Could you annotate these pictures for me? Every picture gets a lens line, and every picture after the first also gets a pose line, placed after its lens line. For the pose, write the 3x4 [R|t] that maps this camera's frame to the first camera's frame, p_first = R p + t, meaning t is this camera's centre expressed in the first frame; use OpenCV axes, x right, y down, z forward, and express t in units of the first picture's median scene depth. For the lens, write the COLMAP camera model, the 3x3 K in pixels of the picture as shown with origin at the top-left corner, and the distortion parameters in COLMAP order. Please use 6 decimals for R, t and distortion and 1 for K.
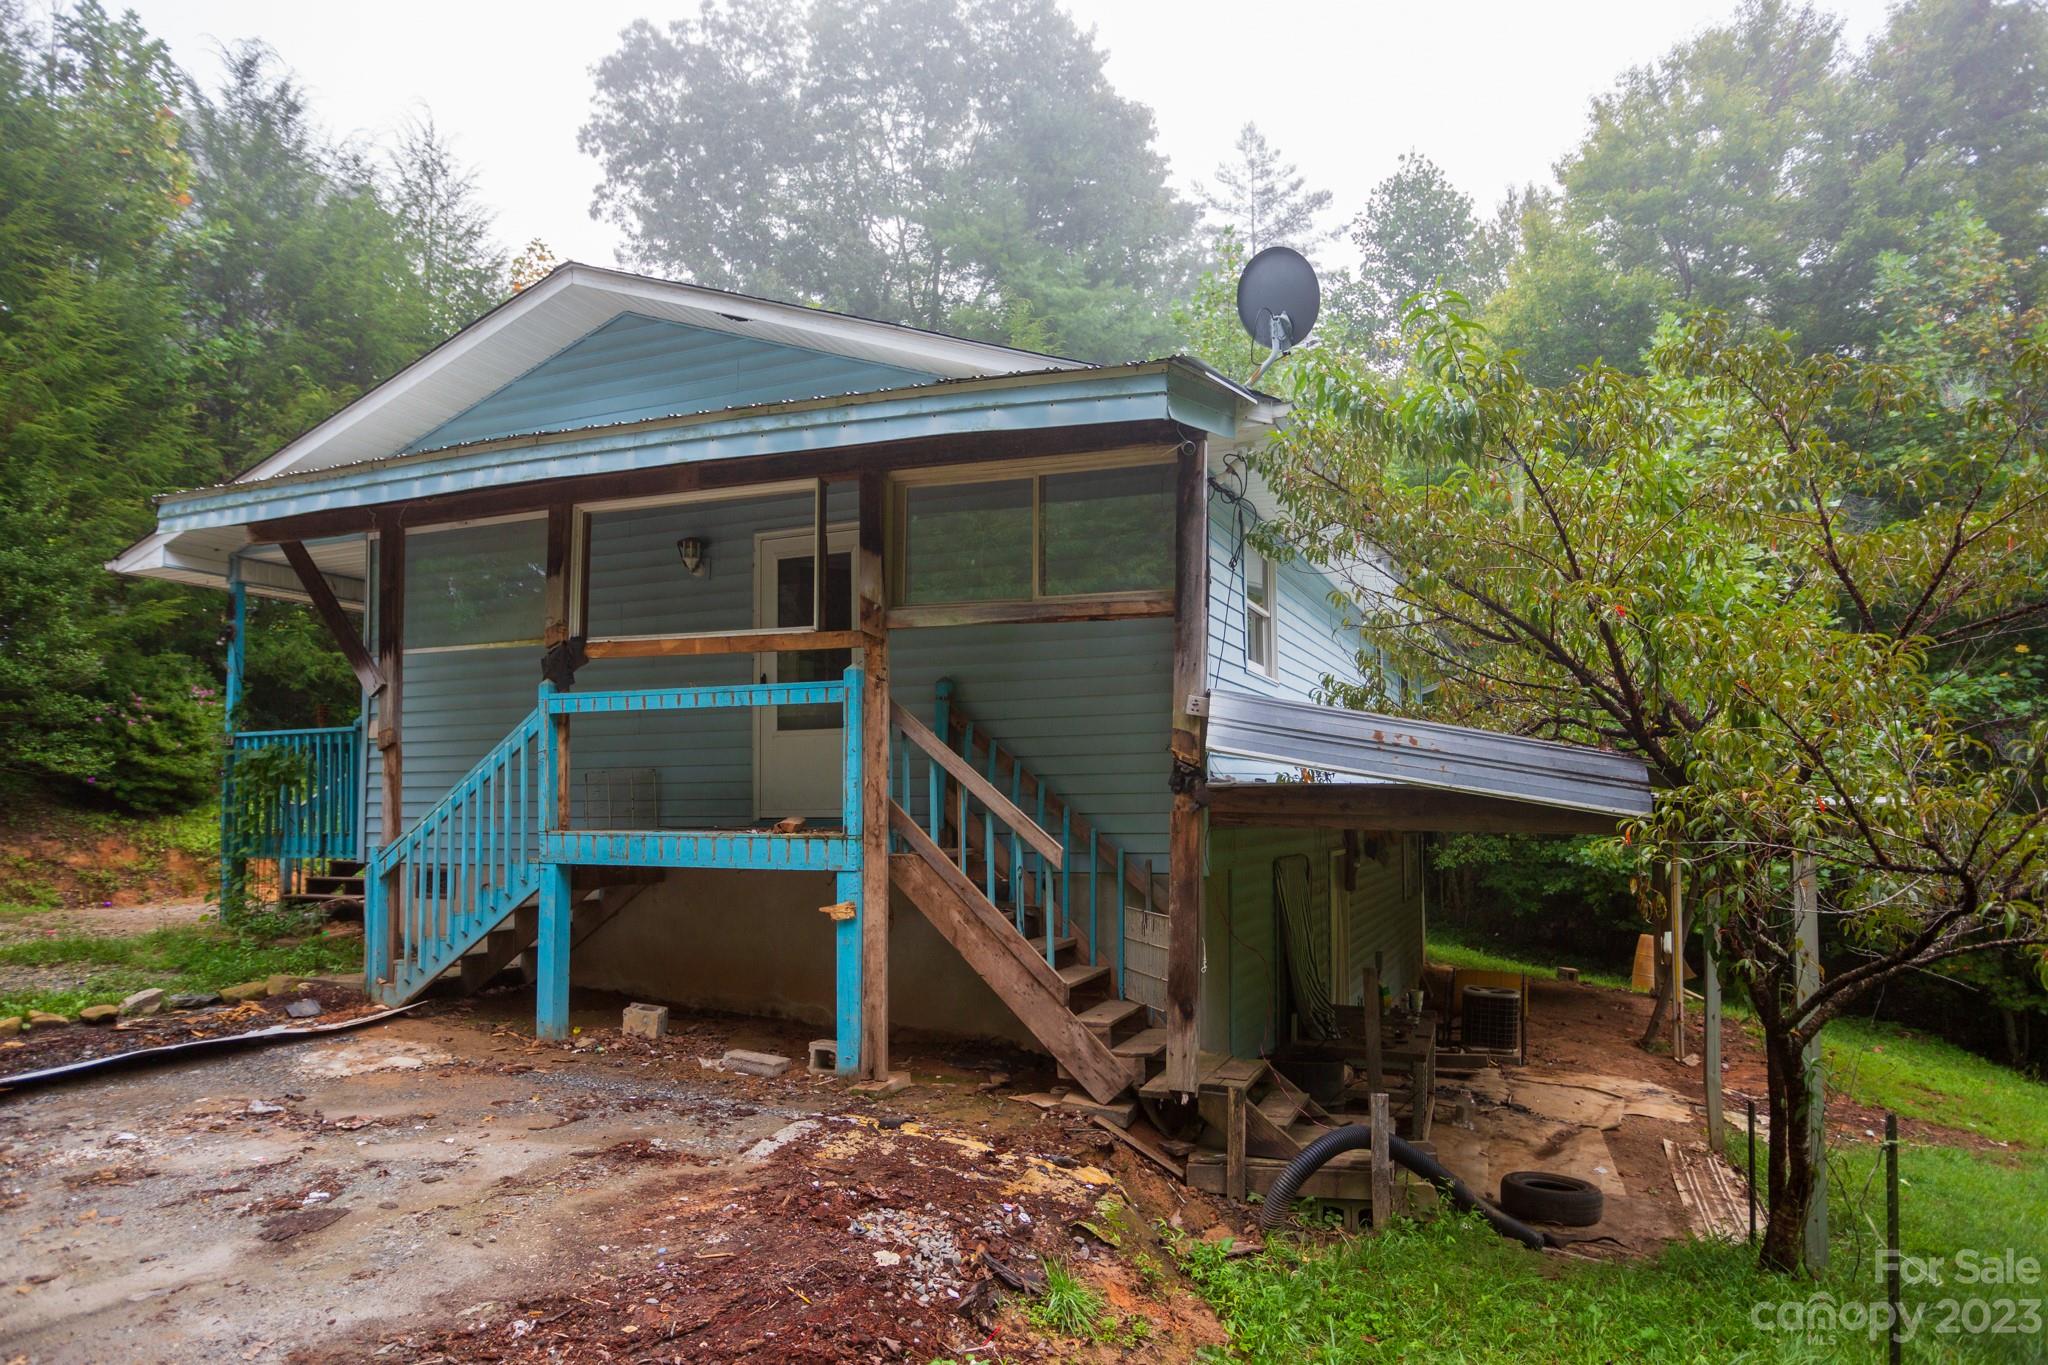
lens RADIAL K [[1011.4, 0, 1022.9], [0, 1011.4, 664.1], [0, 0, 1]] dist [-0.029308, 0.015475]
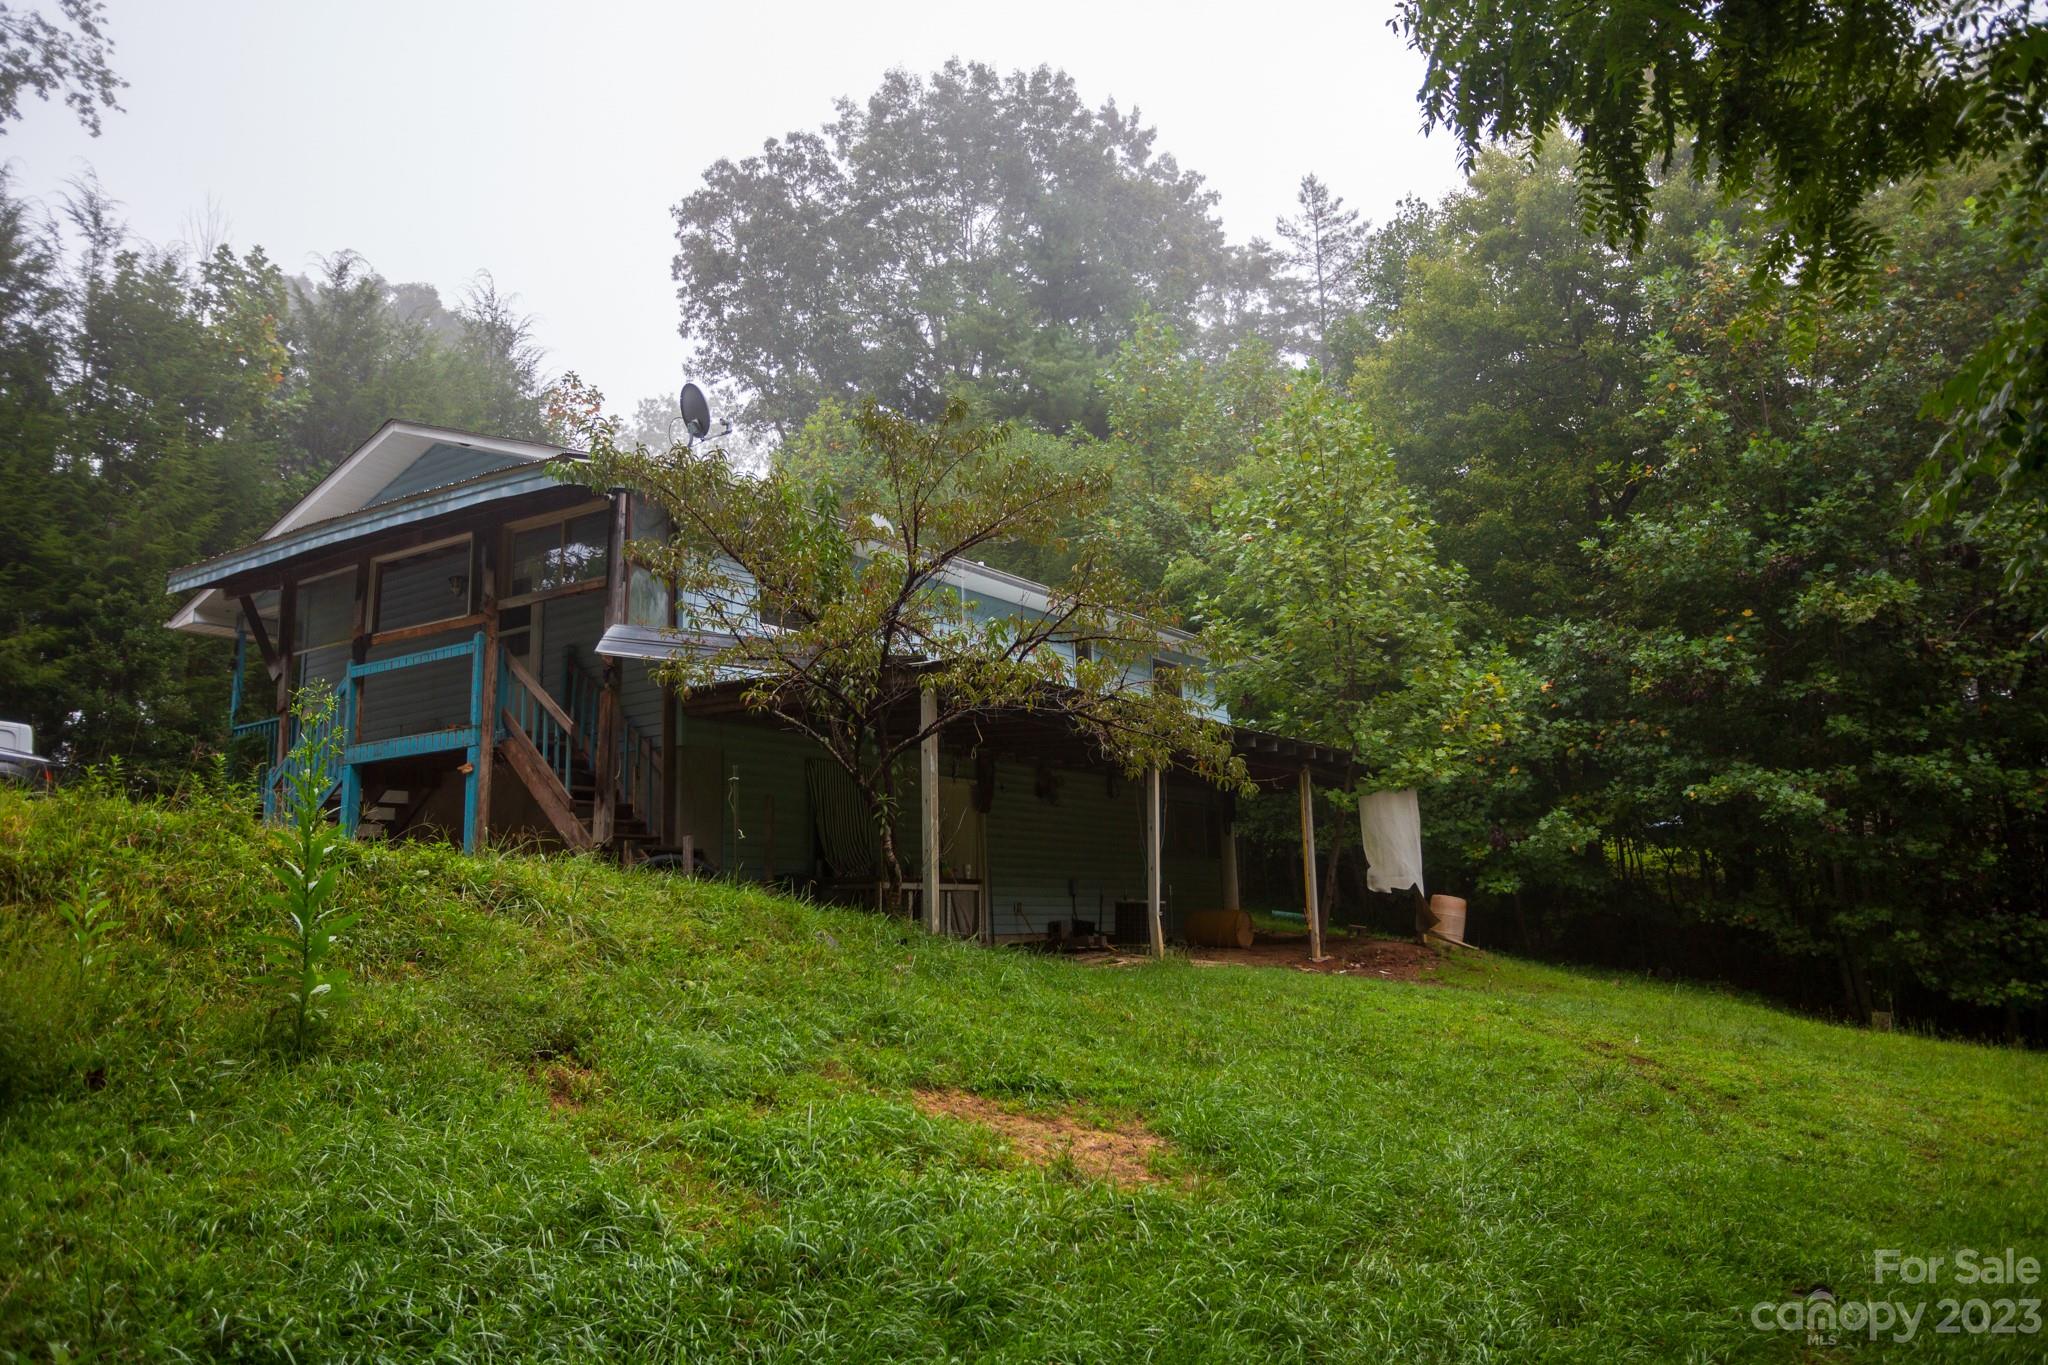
lens RADIAL K [[1065.0, 0, 1024.8], [0, 1065.0, 618.3], [0, 0, 1]] dist [-0.001911, 0.001013]
pose [[0.987424, -0.065534, -0.143874, 0.318285], [0.048448, 0.991686, -0.119210, 0.074683], [0.150490, 0.110740, 0.982390, -0.215641]]
